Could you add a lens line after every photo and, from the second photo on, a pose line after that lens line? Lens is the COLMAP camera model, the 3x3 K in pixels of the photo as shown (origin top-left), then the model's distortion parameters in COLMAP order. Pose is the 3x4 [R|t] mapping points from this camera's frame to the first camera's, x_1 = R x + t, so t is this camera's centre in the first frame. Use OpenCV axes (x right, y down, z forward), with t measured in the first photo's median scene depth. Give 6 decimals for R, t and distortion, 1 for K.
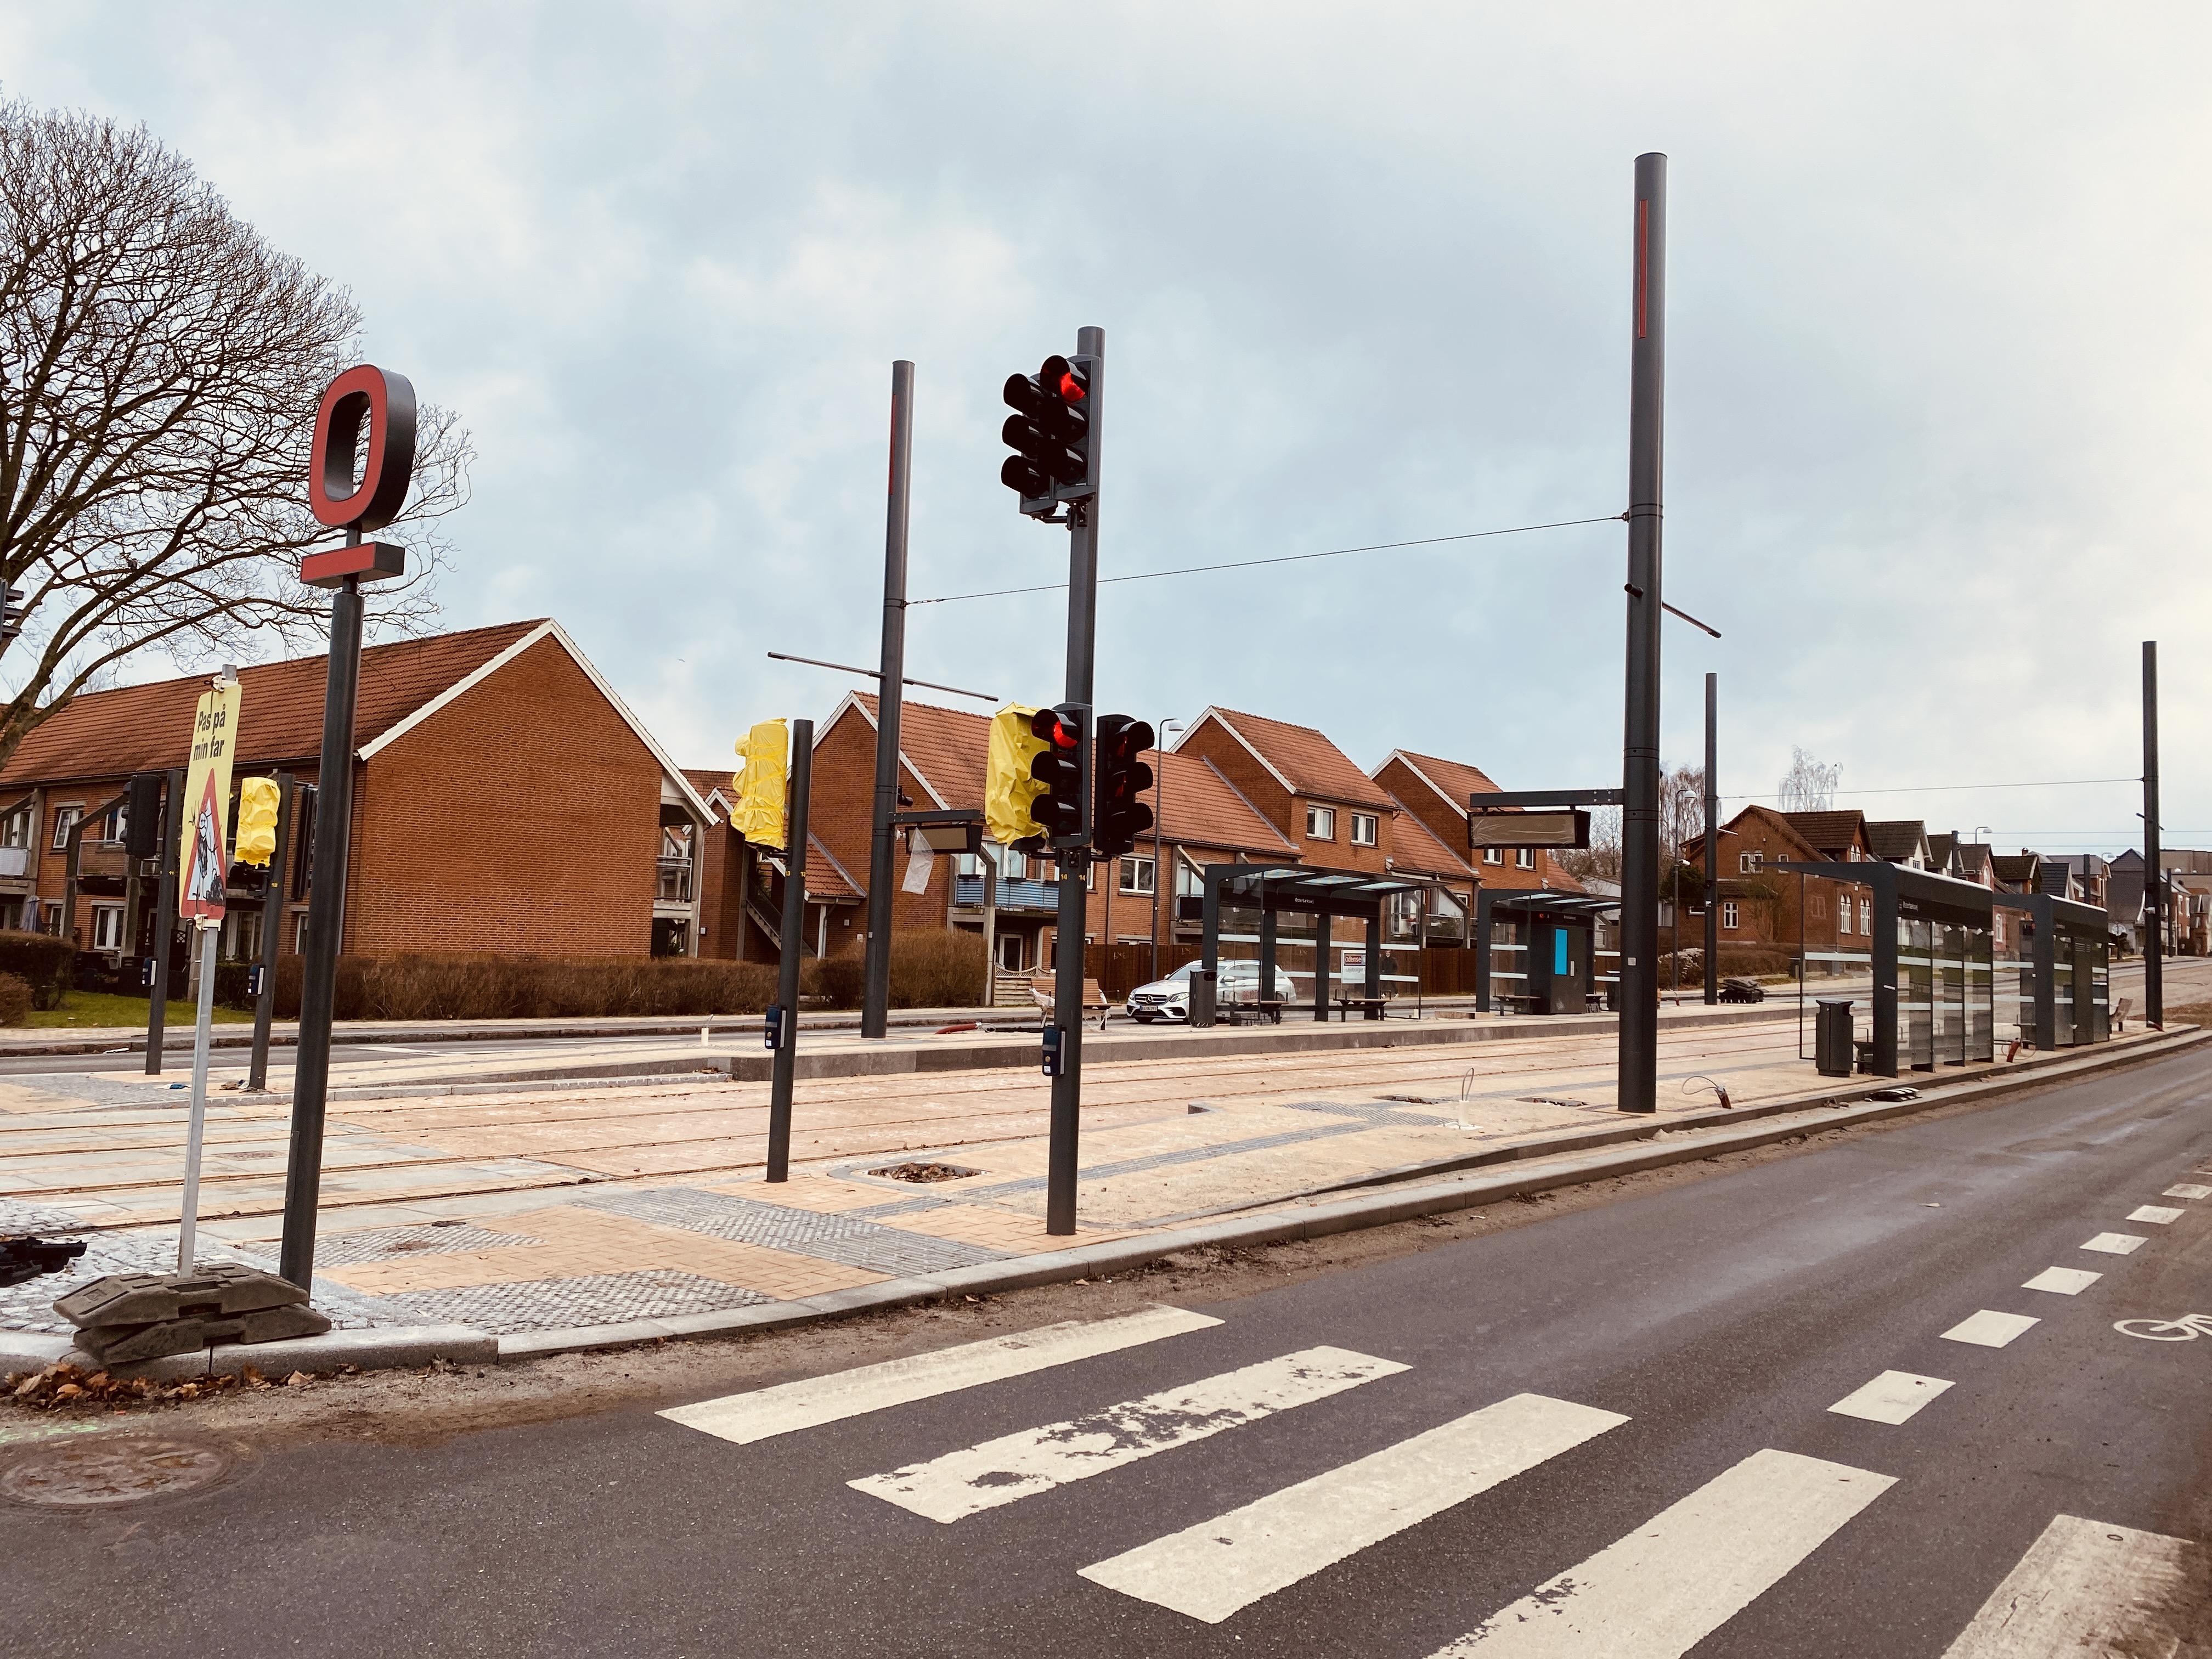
lens RADIAL K [[1675.3, 0, 1087.7], [0, 1675.3, 784.4], [0, 0, 1]] dist [0.053022, -0.066994]
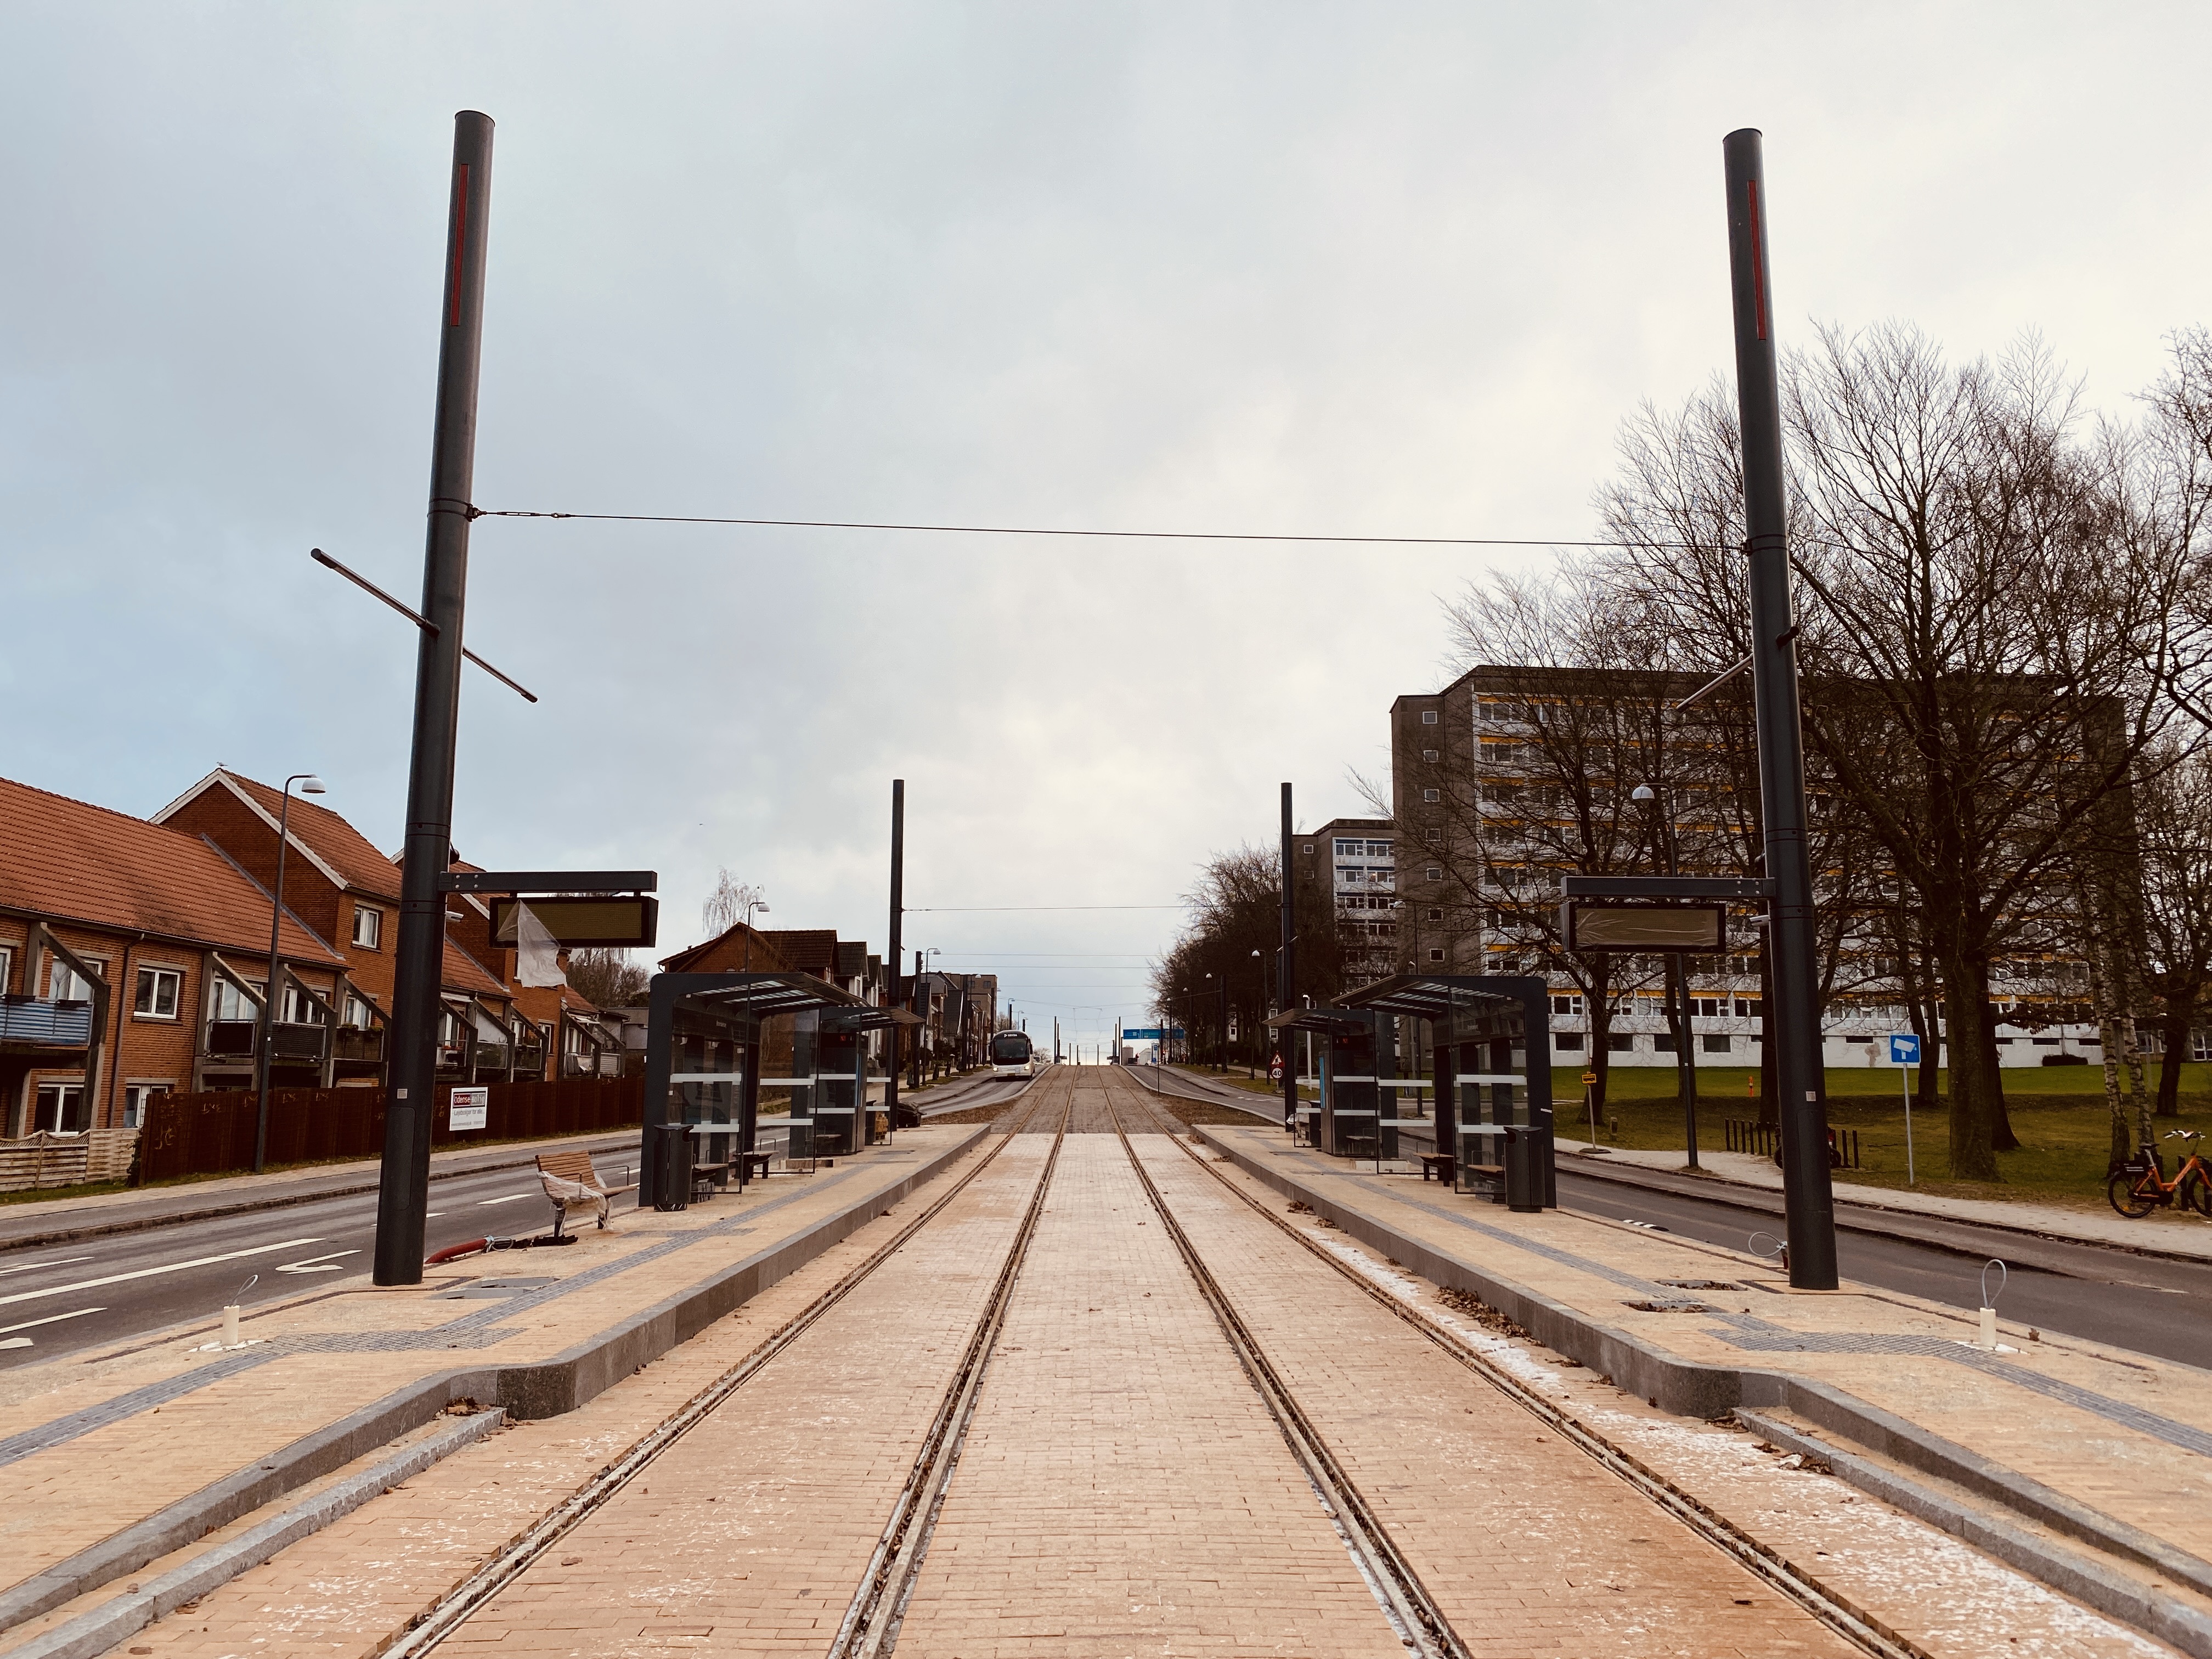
lens RADIAL K [[1675.3, 0, 1116.1], [0, 1675.3, 811.7], [0, 0, 1]] dist [0.053022, -0.066994]
pose [[0.757266, 0.073304, 0.648980, -0.191762], [-0.037505, 0.996922, -0.068842, 0.016419], [-0.652029, 0.027791, 0.757685, 0.259496]]
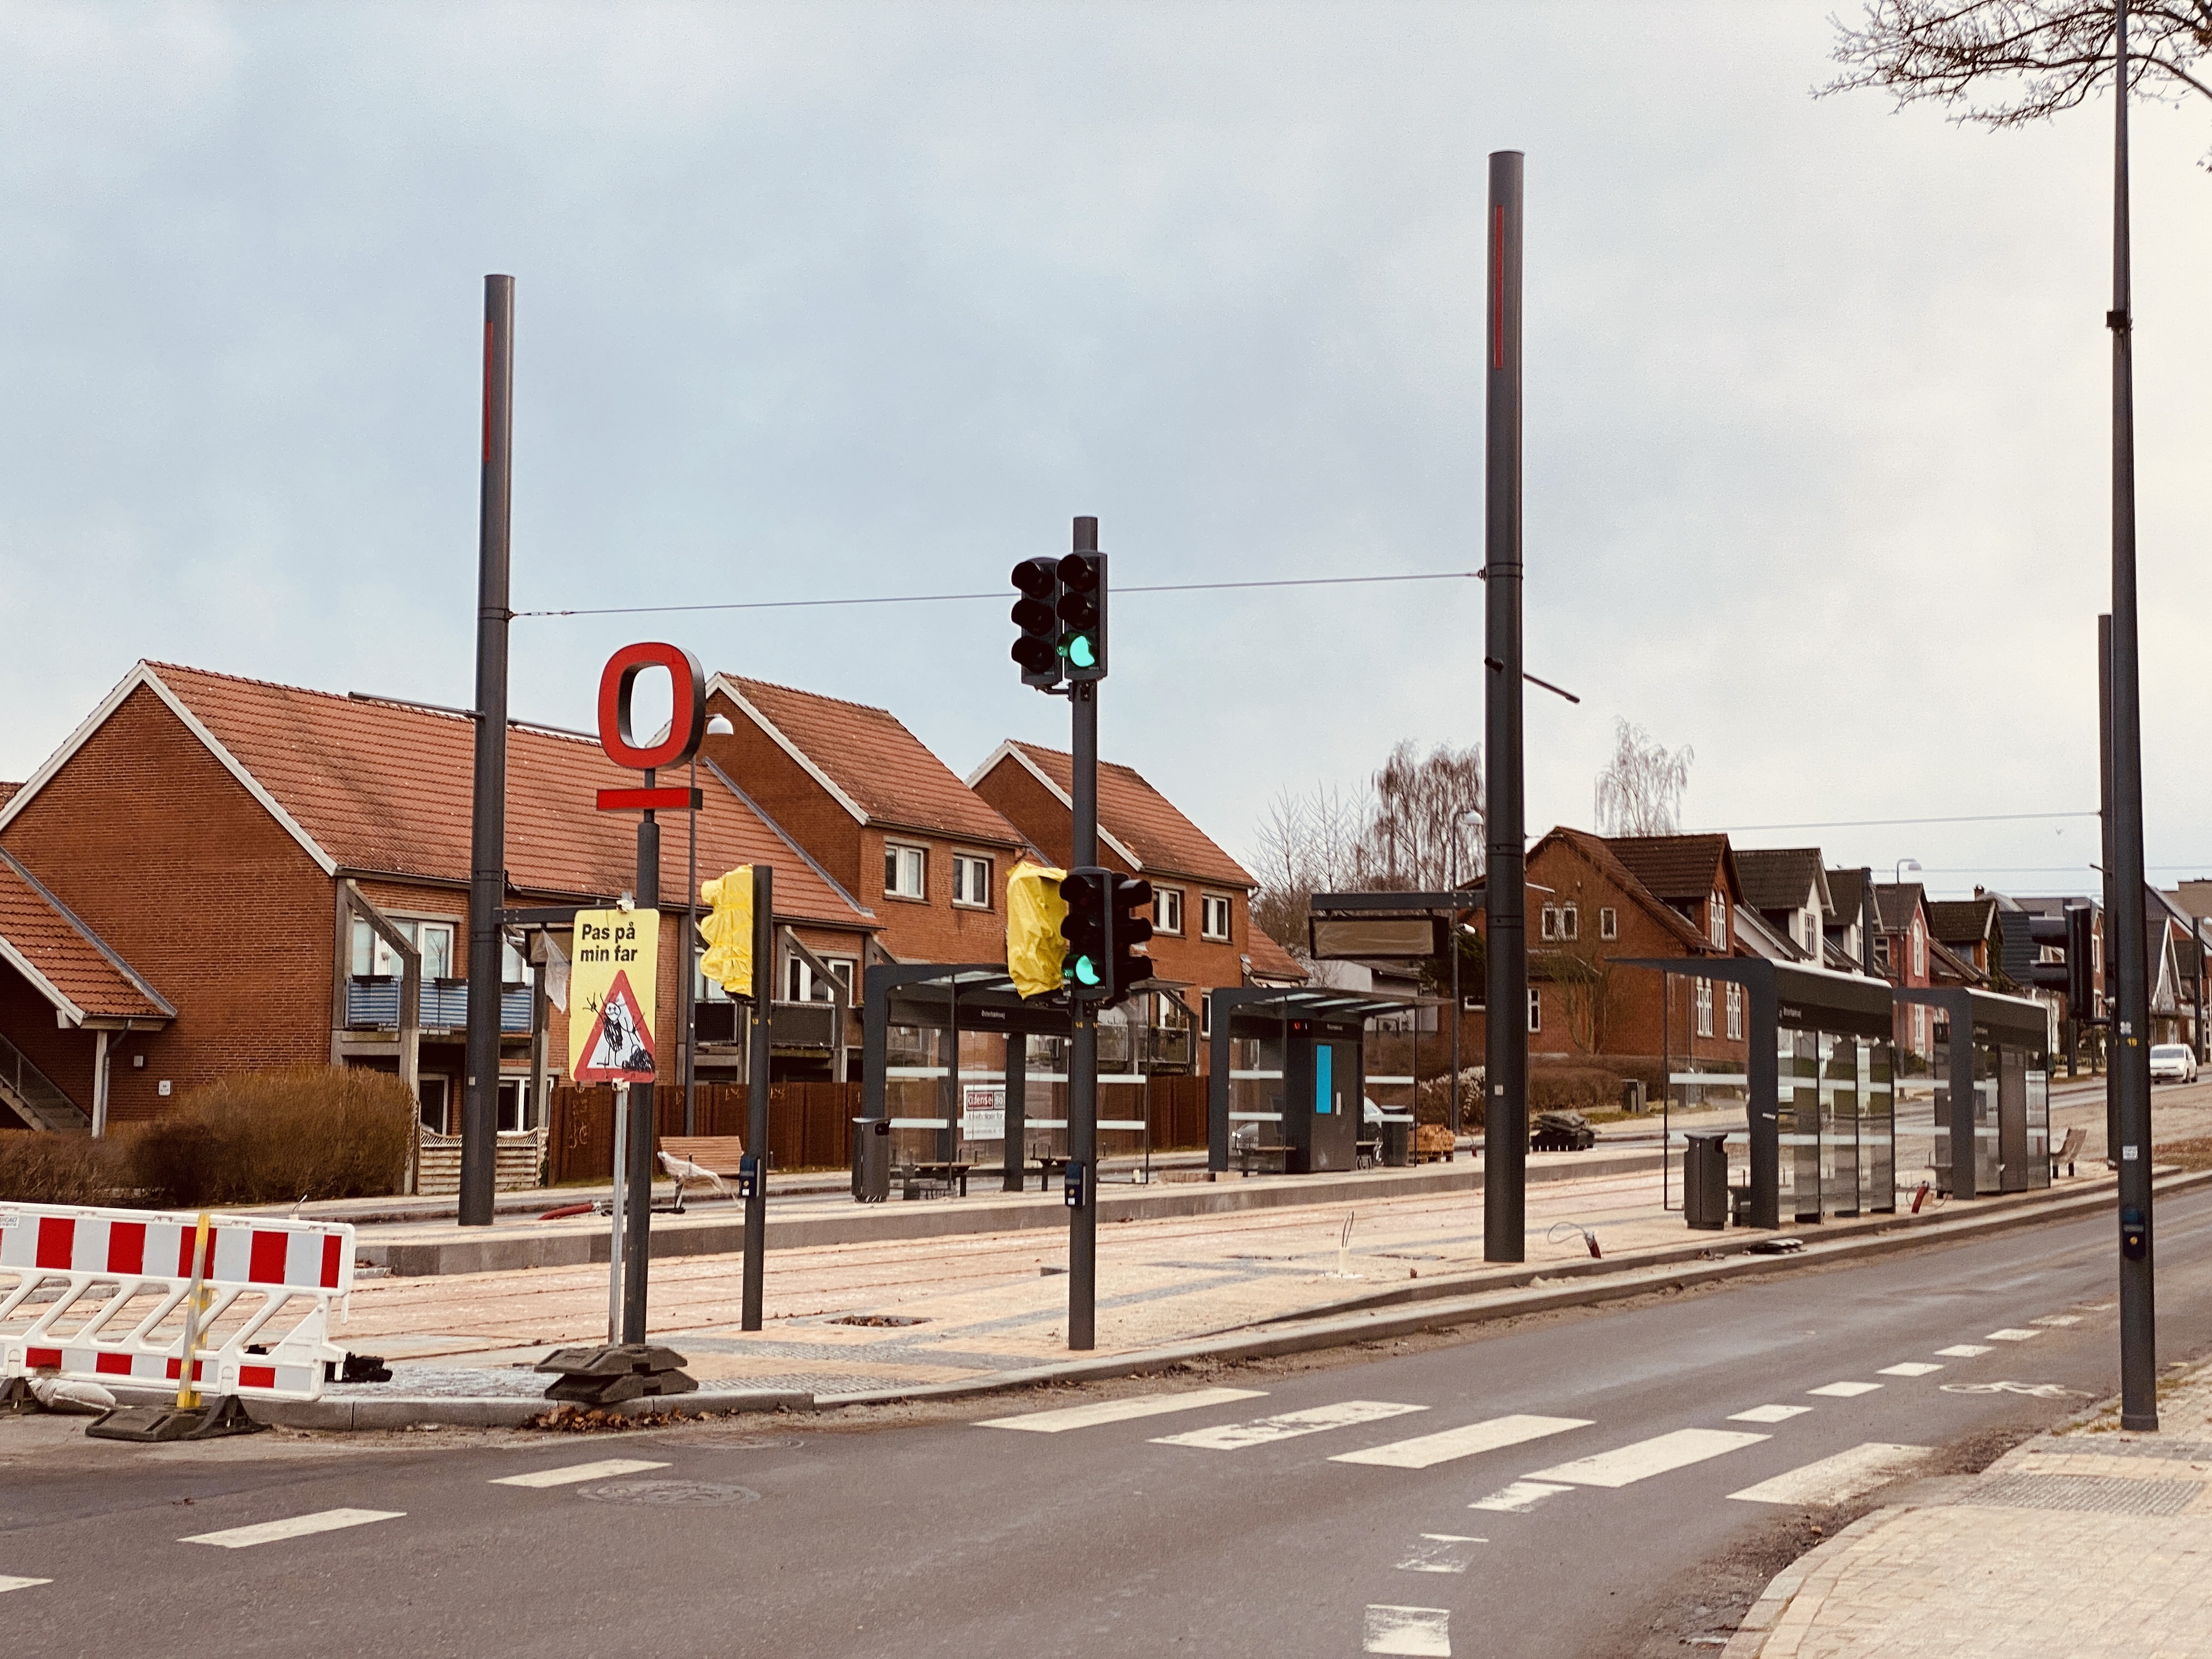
lens RADIAL K [[3287.1, 0, 1124.7], [0, 3287.1, 605.0], [0, 0, 1]] dist [0.098882, 0.000000]
pose [[0.968959, 0.012777, 0.246893, -0.126715], [-0.001296, 0.998912, -0.046607, -0.029060], [-0.247220, 0.044840, 0.967921, -0.271041]]
